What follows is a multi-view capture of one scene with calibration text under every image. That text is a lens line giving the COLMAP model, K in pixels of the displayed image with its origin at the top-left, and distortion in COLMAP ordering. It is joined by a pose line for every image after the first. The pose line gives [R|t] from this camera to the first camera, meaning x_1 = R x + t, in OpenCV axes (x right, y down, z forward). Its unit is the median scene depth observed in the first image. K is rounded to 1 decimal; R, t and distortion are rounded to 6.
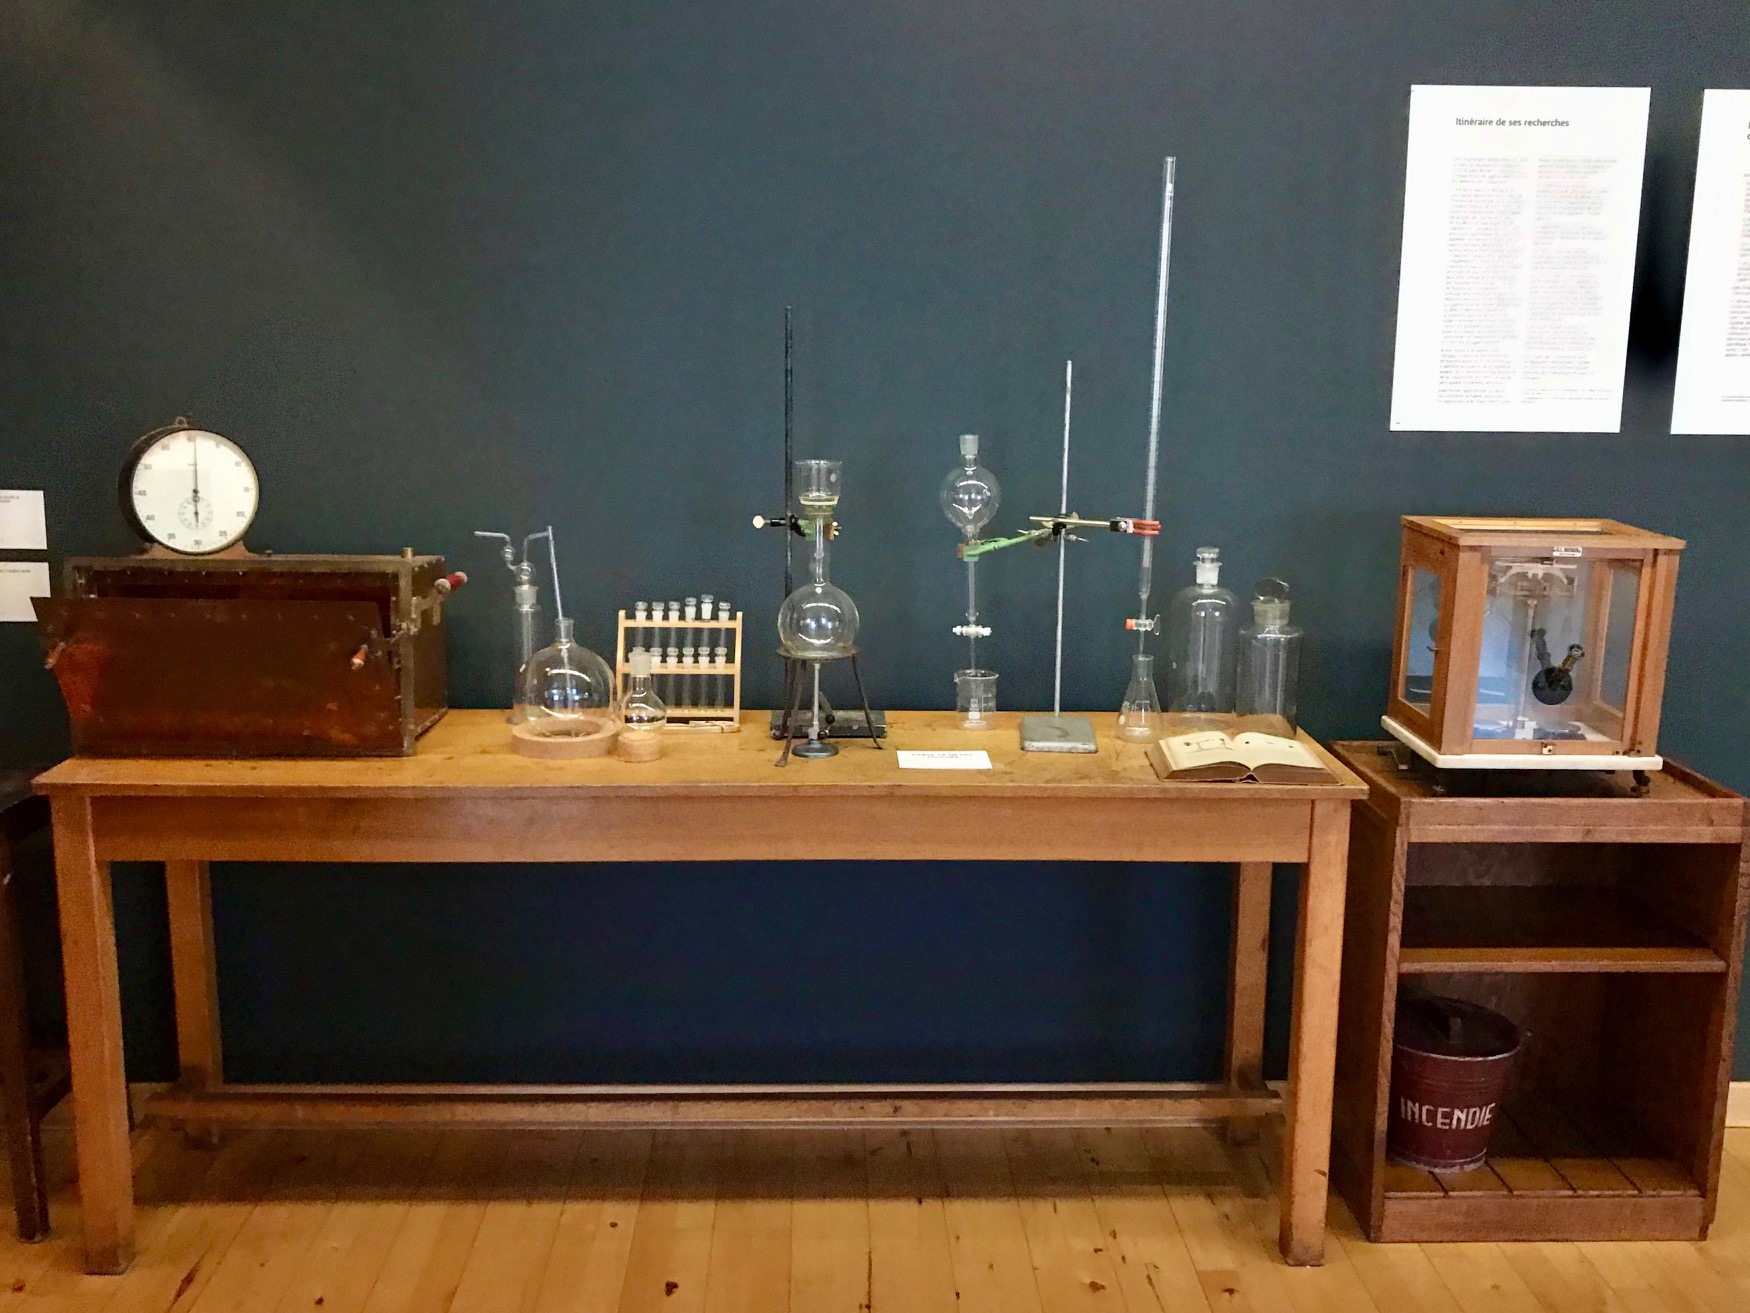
lens RADIAL K [[1434.7, 0, 875.0], [0, 1434.7, 656.5], [0, 0, 1]] dist [0.002730, -0.000156]
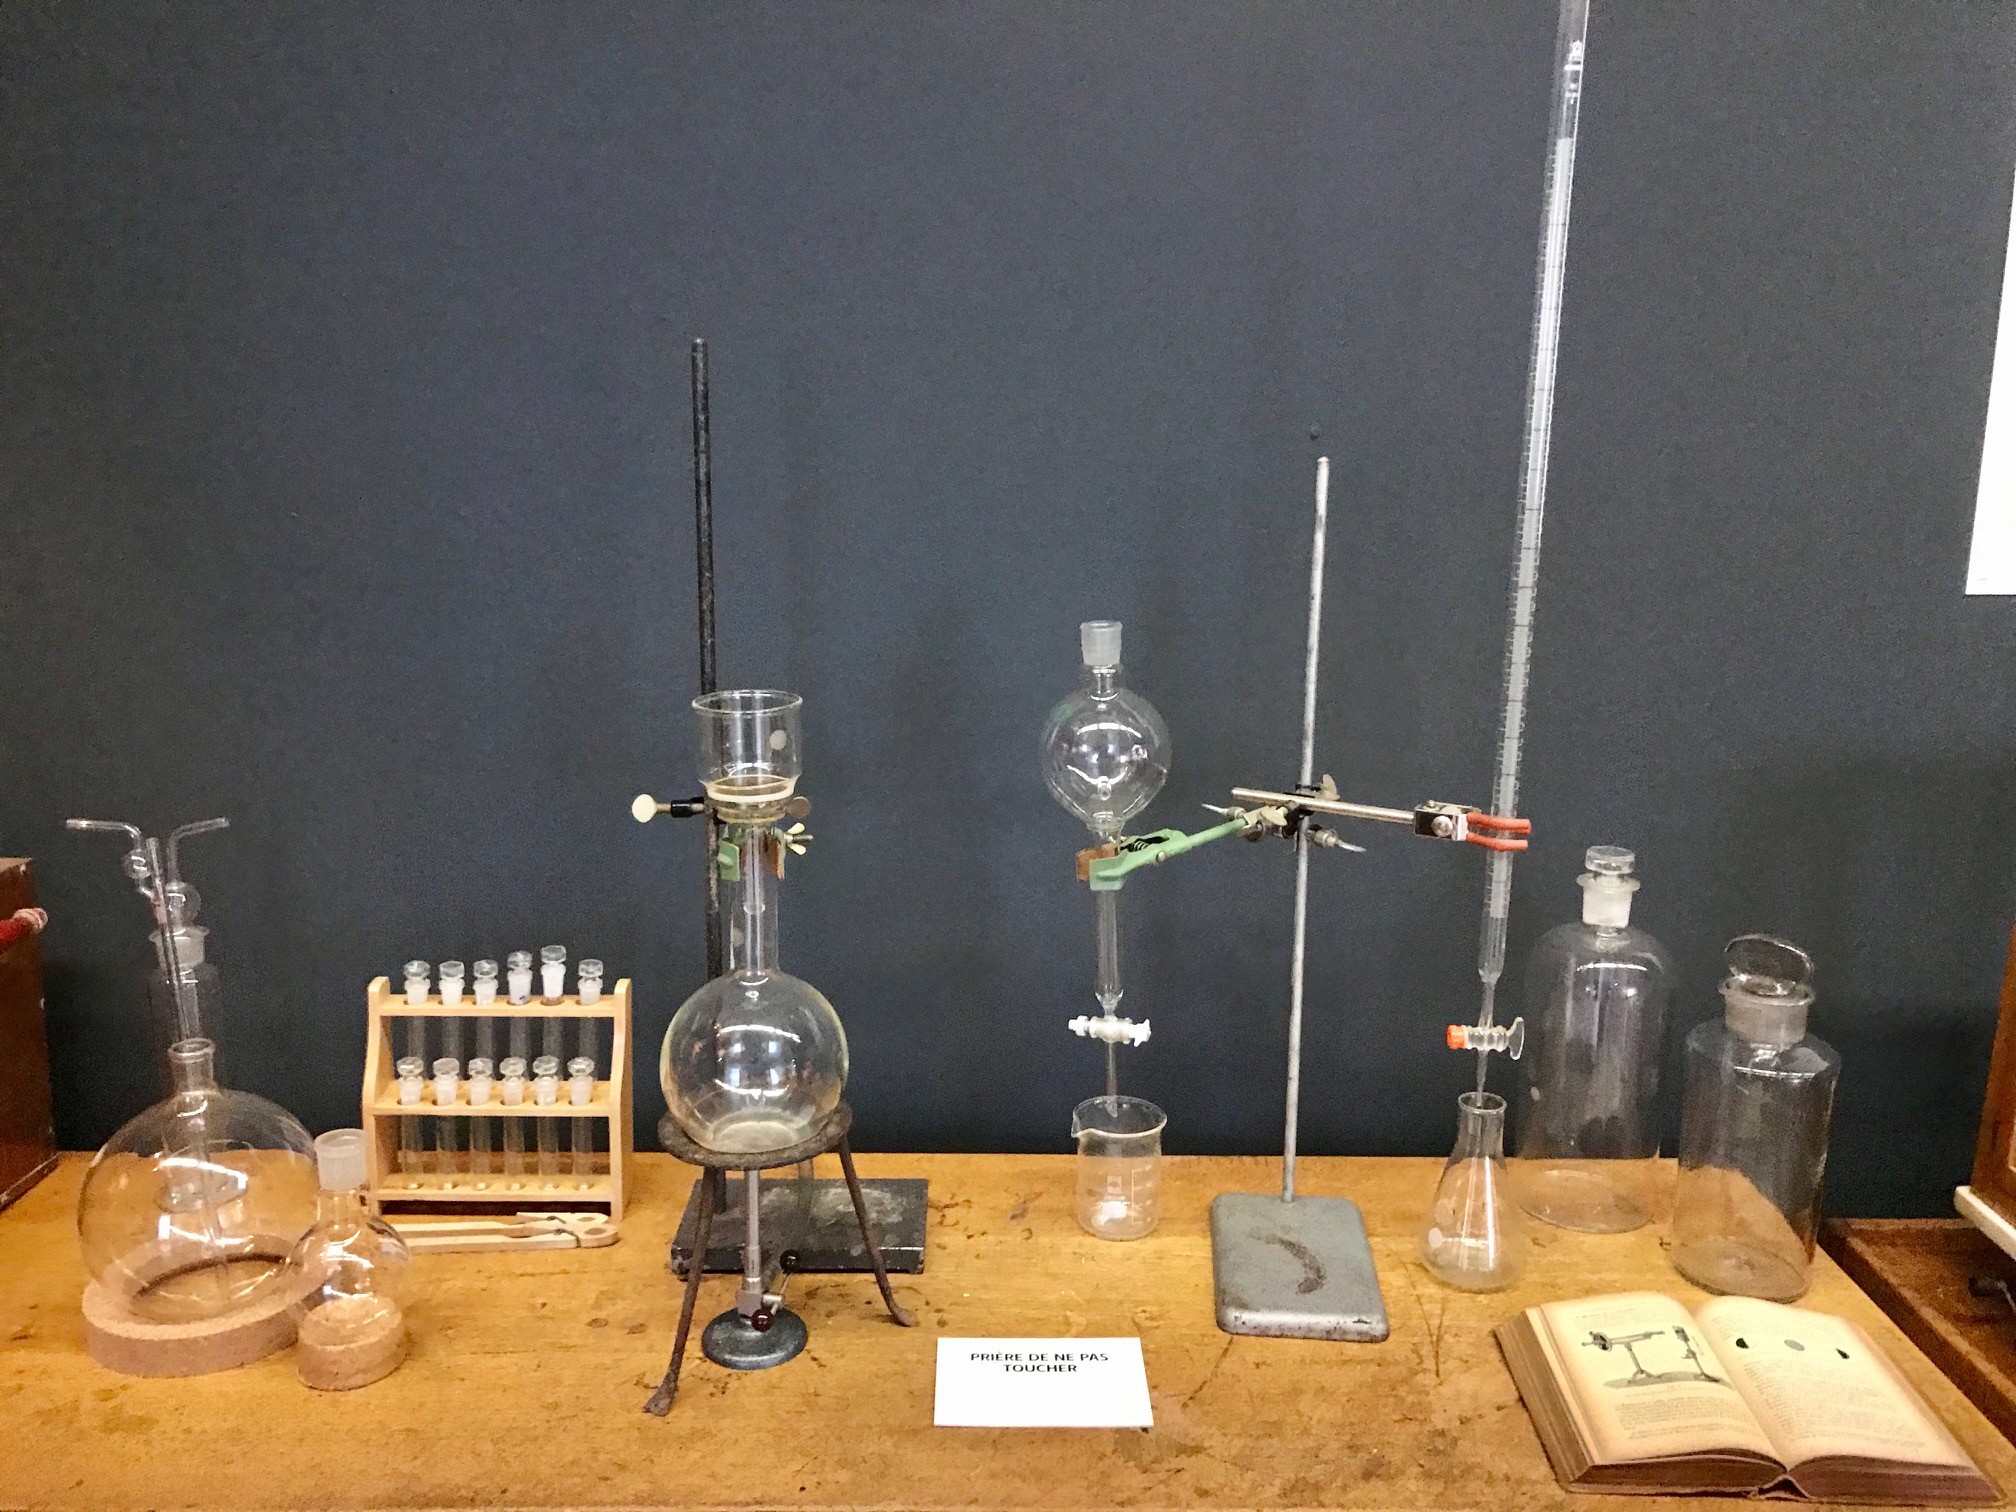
lens RADIAL K [[1659.7, 0, 985.2], [0, 1659.7, 751.4], [0, 0, 1]] dist [-0.032802, -0.000767]
pose [[0.999876, -0.000929, -0.015728, 0.036078], [0.000848, 0.999986, -0.005185, -0.107547], [0.015732, 0.005171, 0.999863, 0.463278]]
